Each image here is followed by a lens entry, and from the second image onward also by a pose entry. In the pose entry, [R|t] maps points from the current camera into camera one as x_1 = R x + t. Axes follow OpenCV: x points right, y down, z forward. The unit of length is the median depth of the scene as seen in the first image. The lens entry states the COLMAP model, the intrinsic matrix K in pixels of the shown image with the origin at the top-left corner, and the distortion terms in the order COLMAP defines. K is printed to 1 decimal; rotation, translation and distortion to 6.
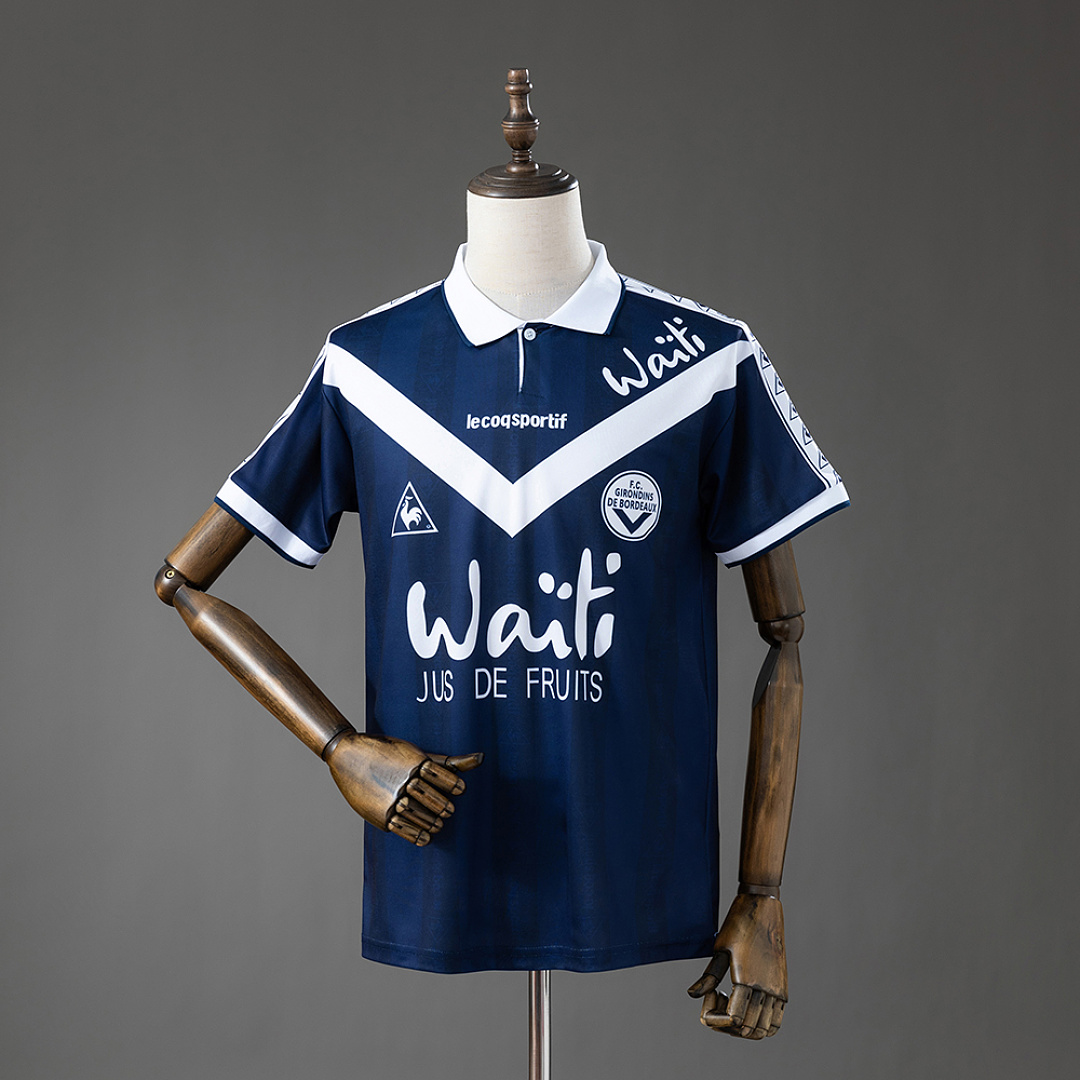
lens RADIAL K [[1875.7, 0, 540.0], [0, 1875.7, 540.0], [0, 0, 1]] dist [-0.003140, 0.005239]
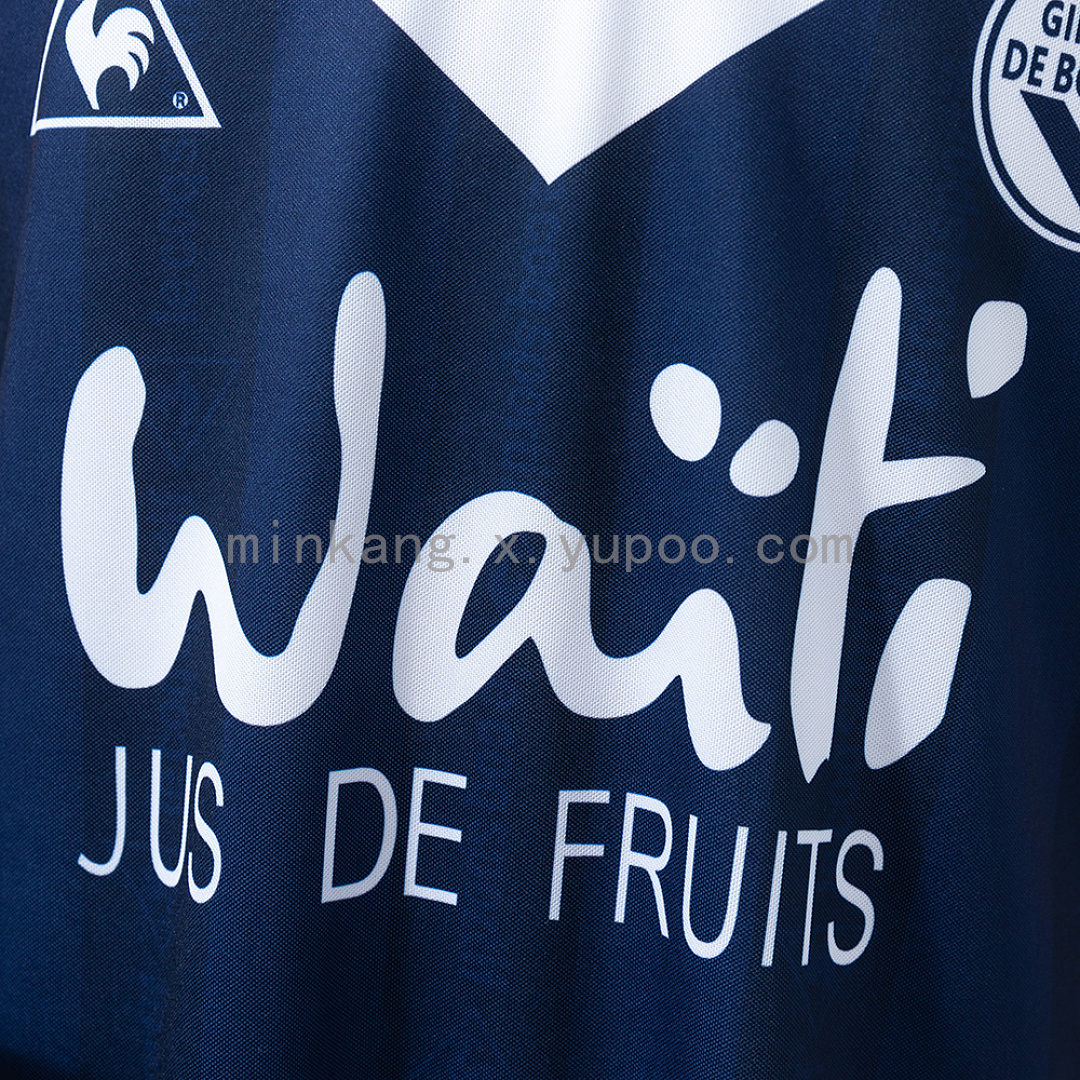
lens RADIAL K [[1305.9, 0, 540.0], [0, 1305.9, 540.0], [0, 0, 1]] dist [-0.029598, -0.071738]
pose [[0.995345, 0.095992, -0.008585, -0.010672], [-0.090639, 0.962653, 0.255115, 0.000014], [0.032753, -0.253150, 0.966873, 0.855636]]
